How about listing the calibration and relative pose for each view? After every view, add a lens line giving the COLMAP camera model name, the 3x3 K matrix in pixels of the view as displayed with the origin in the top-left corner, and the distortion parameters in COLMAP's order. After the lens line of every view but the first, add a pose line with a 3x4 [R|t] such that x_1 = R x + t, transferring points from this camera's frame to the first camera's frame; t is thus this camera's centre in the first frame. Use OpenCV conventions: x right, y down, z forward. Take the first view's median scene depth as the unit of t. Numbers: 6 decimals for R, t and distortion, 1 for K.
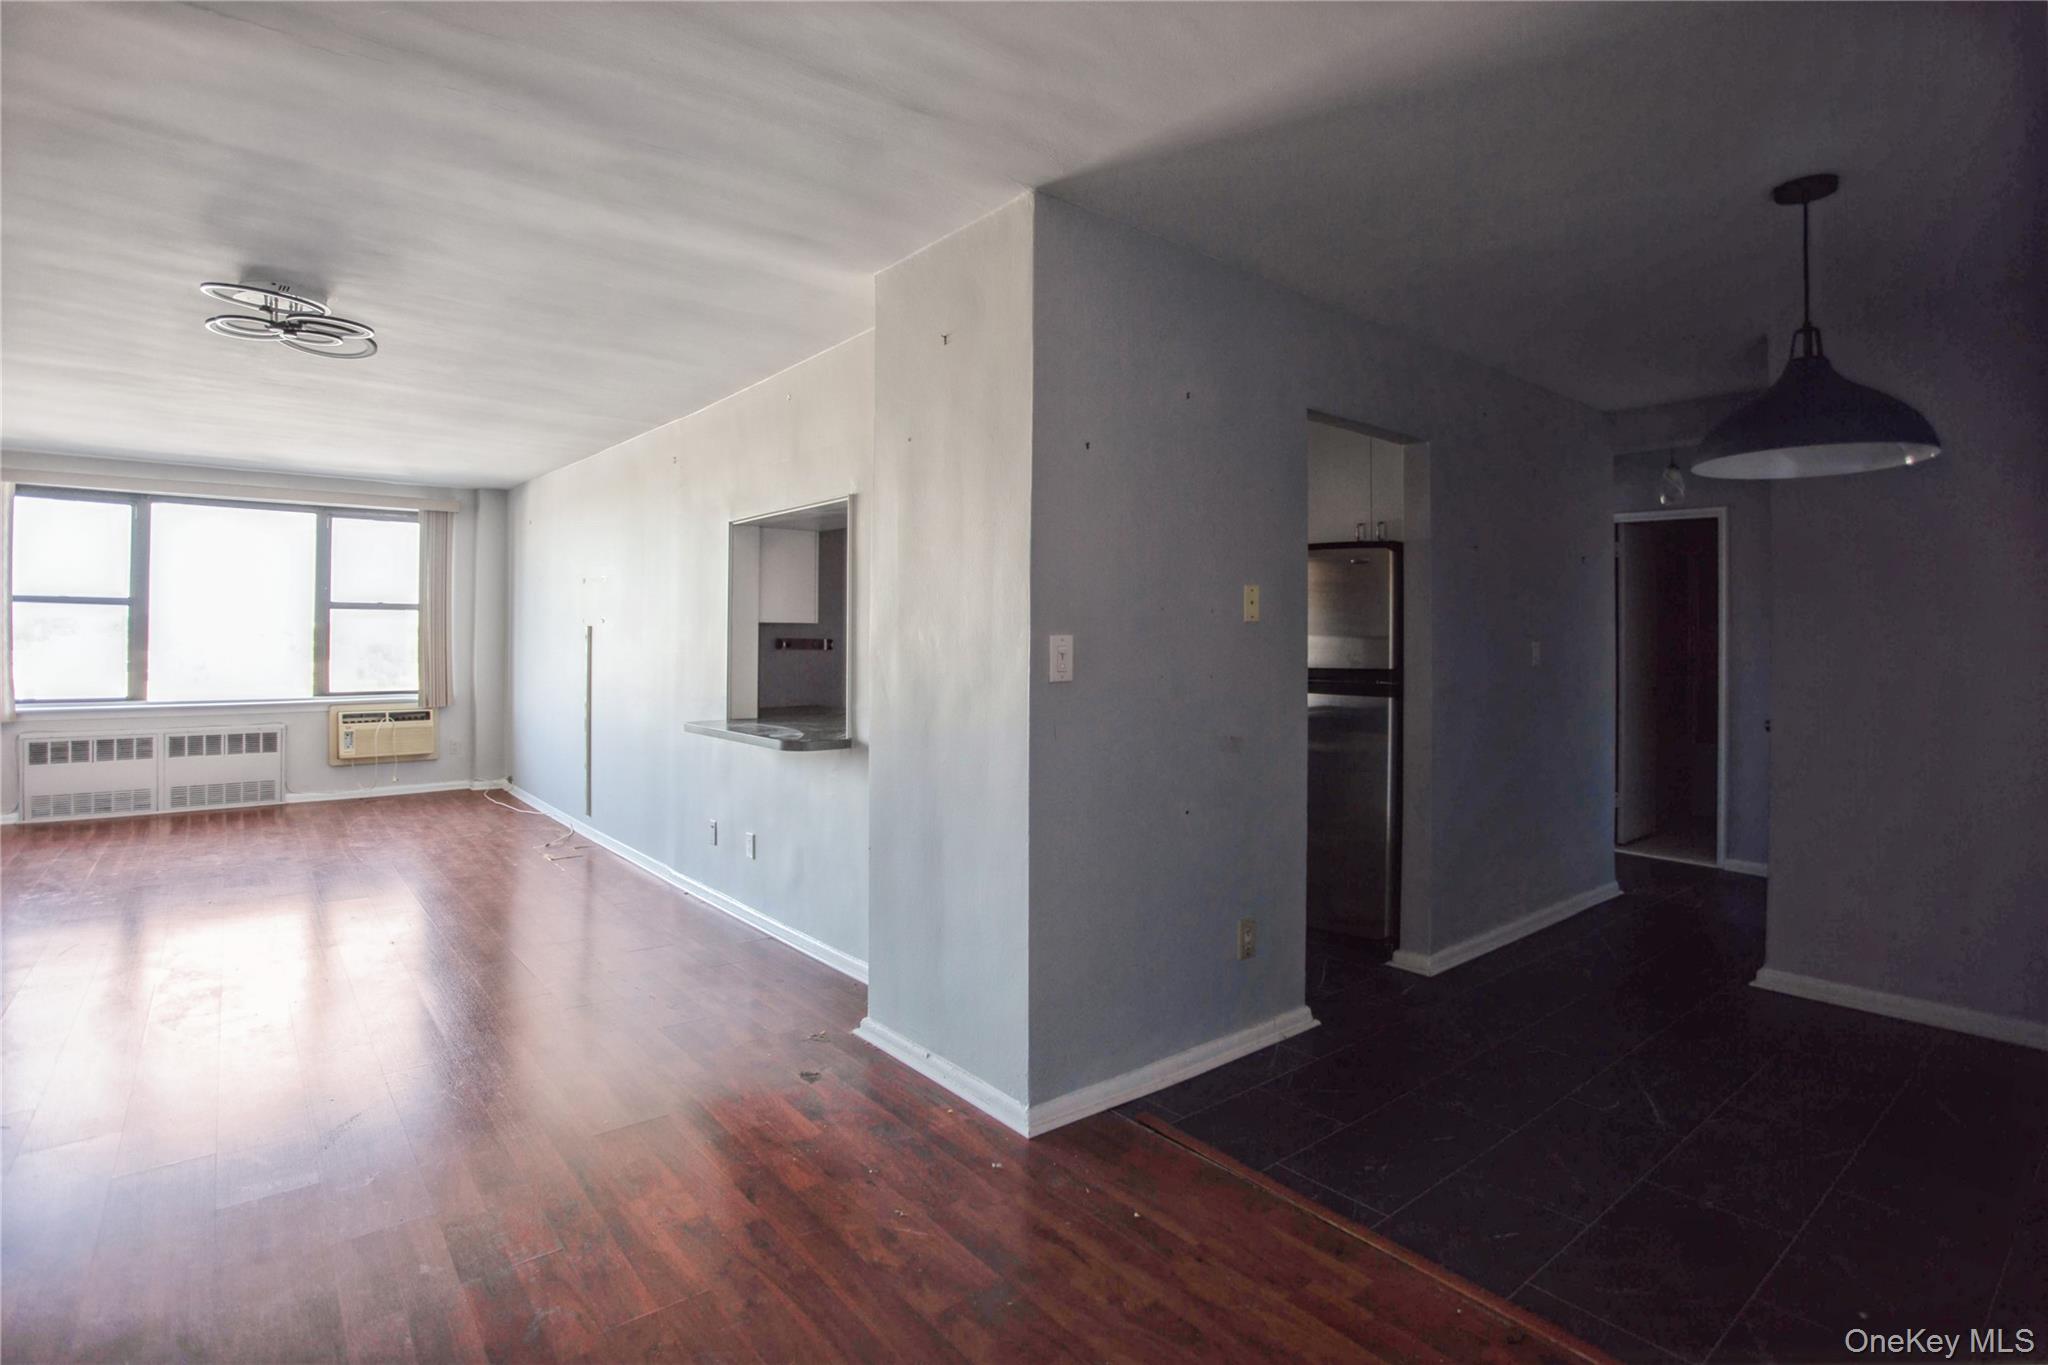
lens RADIAL K [[1015.8, 0, 1026.7], [0, 1015.8, 632.8], [0, 0, 1]] dist [-0.061275, 0.027032]
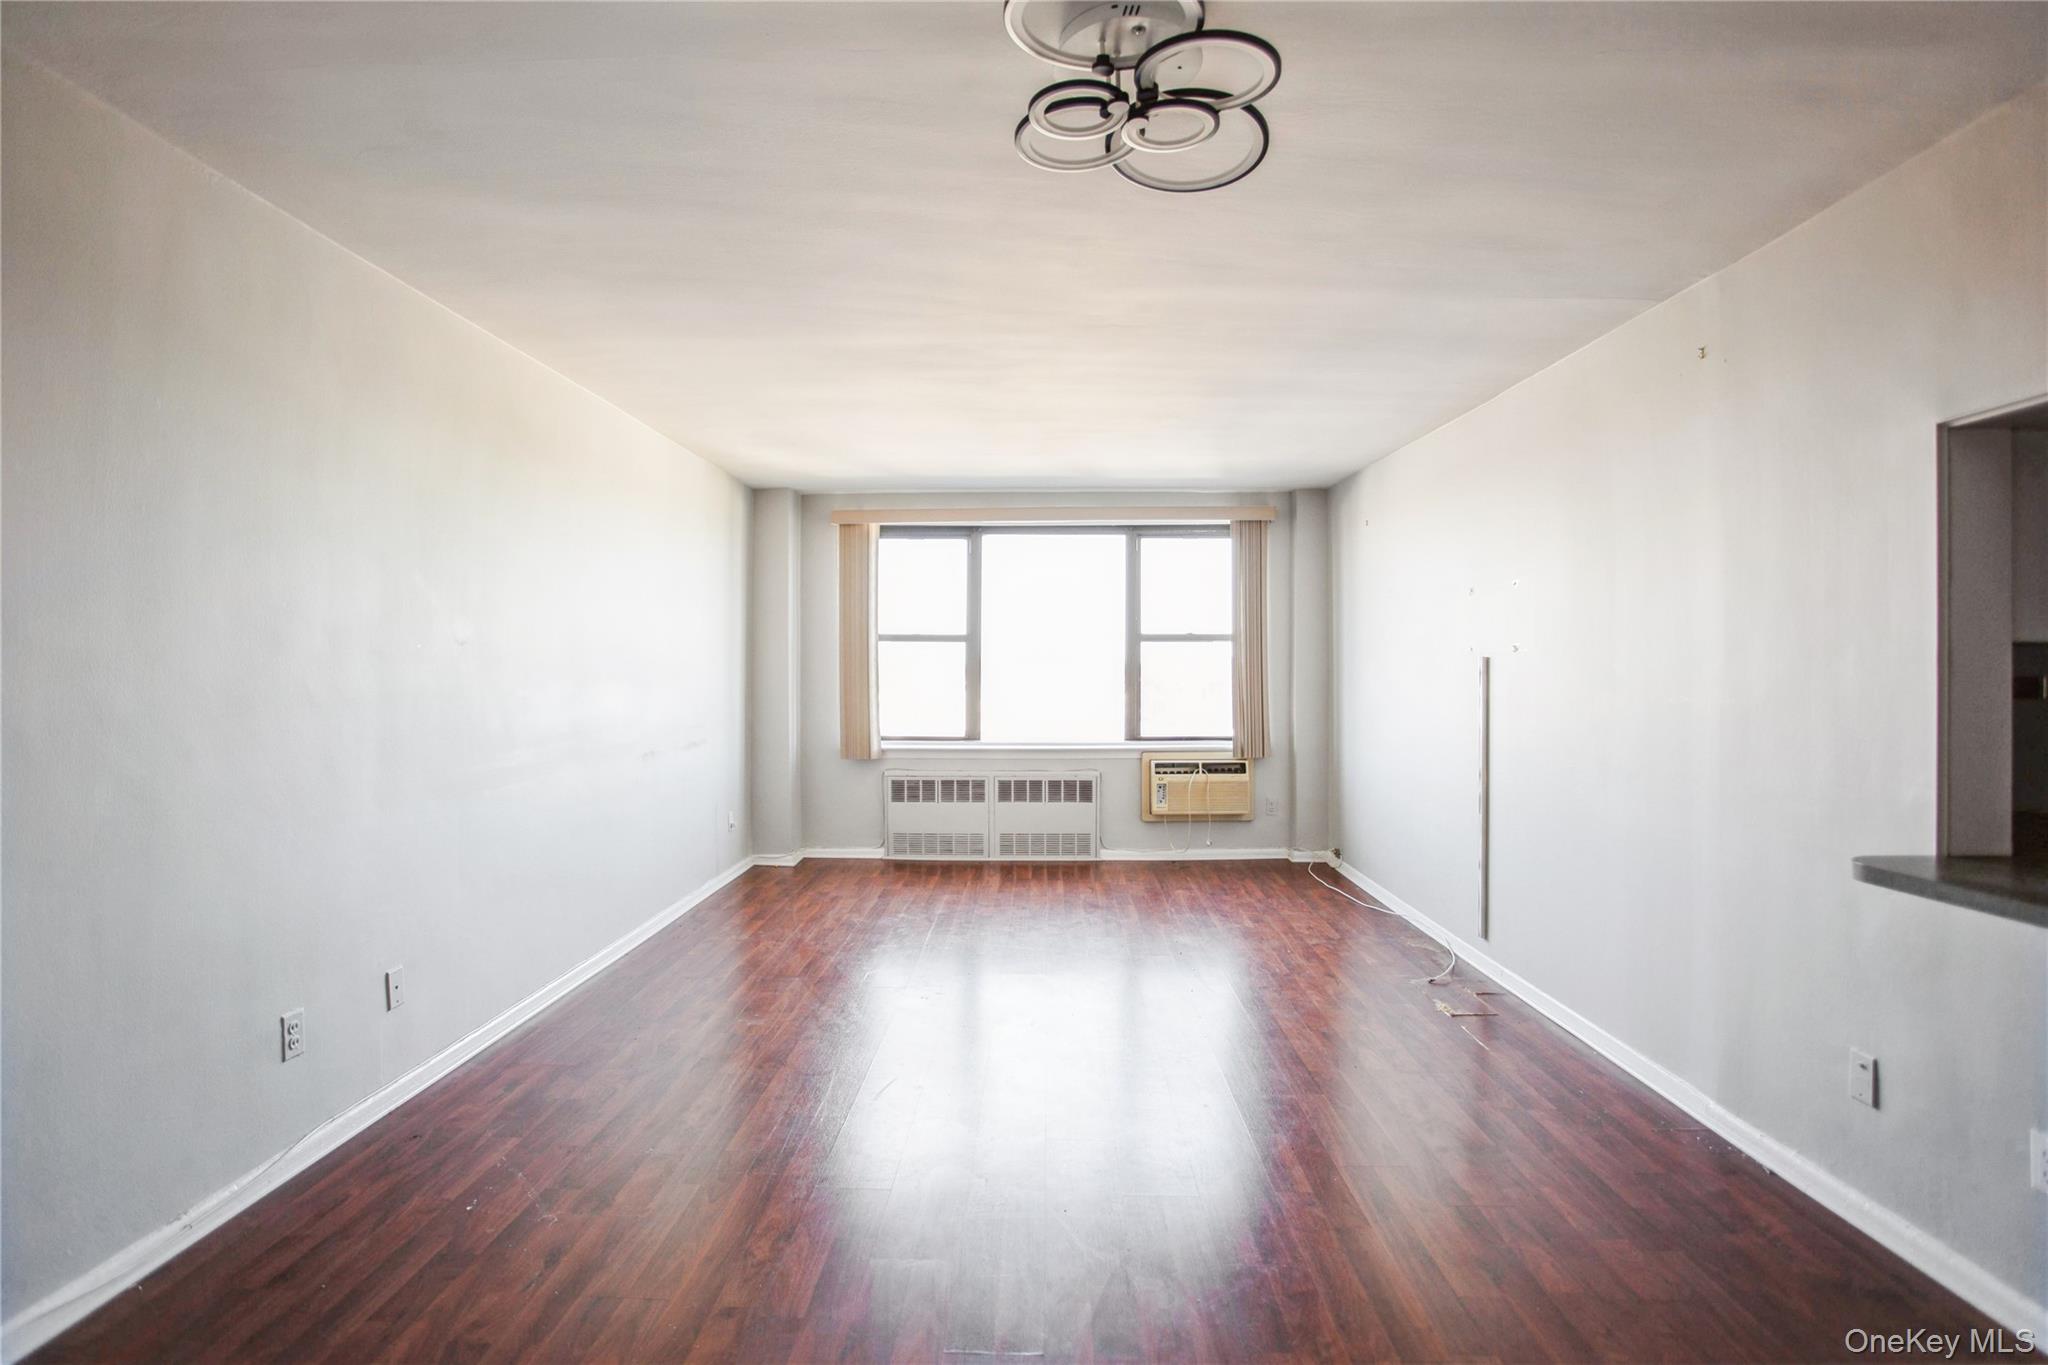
lens RADIAL K [[1010.5, 0, 1027.9], [0, 1010.5, 663.8], [0, 0, 1]] dist [-0.061947, 0.026554]
pose [[0.767763, -0.008768, -0.640674, -0.221067], [0.008013, 0.999960, -0.004083, -0.001906], [0.640683, -0.001999, 0.767803, 0.266281]]
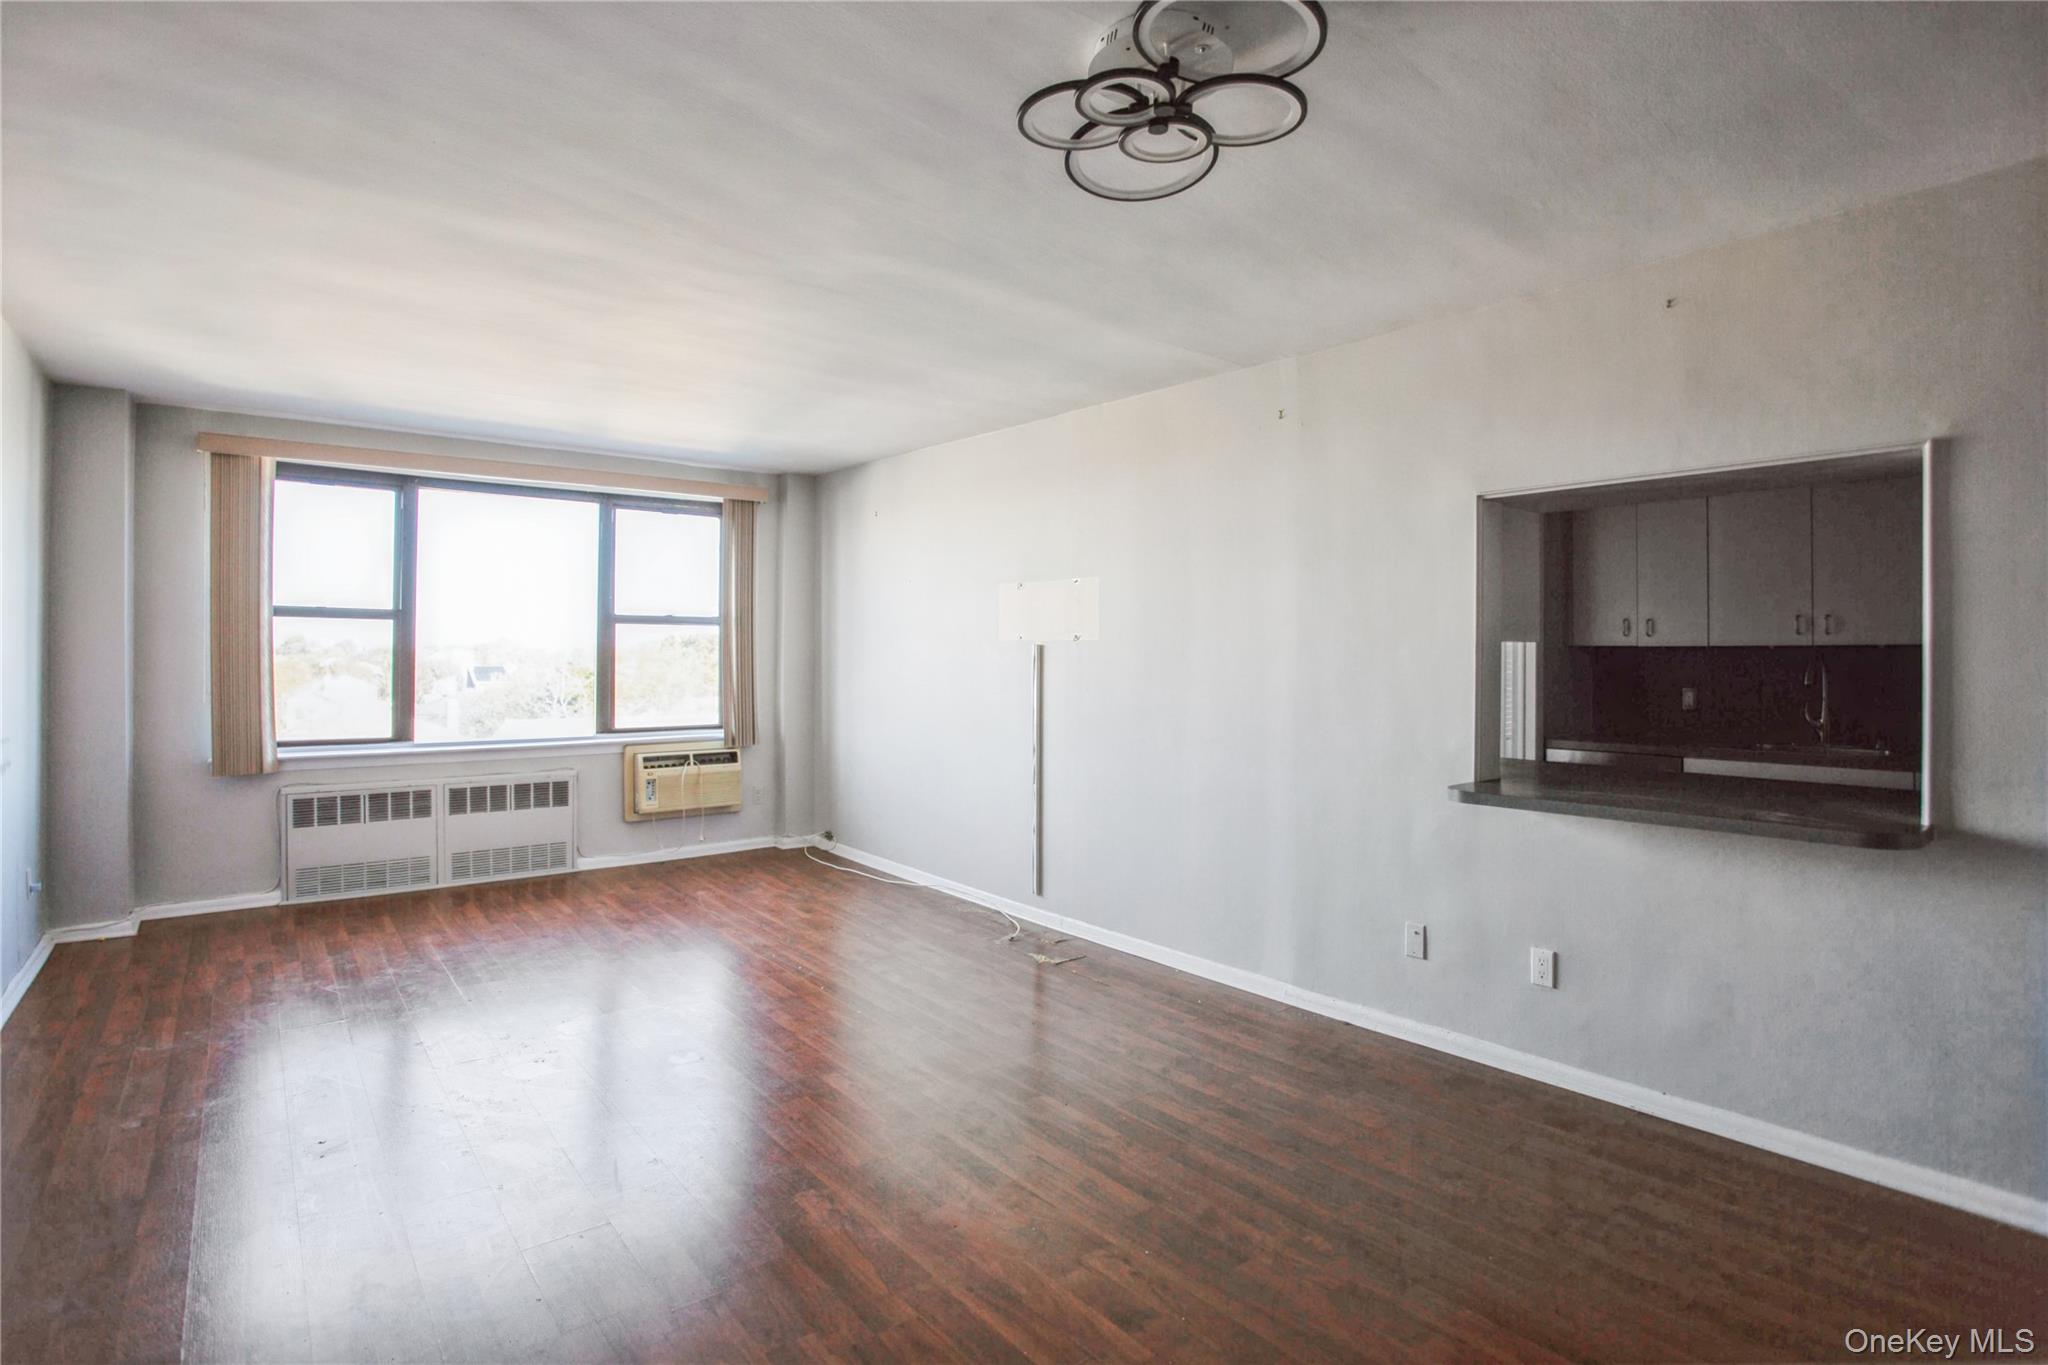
lens RADIAL K [[1024.6, 0, 1014.7], [0, 1024.6, 652.1], [0, 0, 1]] dist [-0.073655, 0.051399]
pose [[0.999933, -0.001527, -0.011506, -0.404774], [0.001577, 0.999989, 0.004369, -0.004621], [0.011499, -0.004387, 0.999924, 0.206765]]
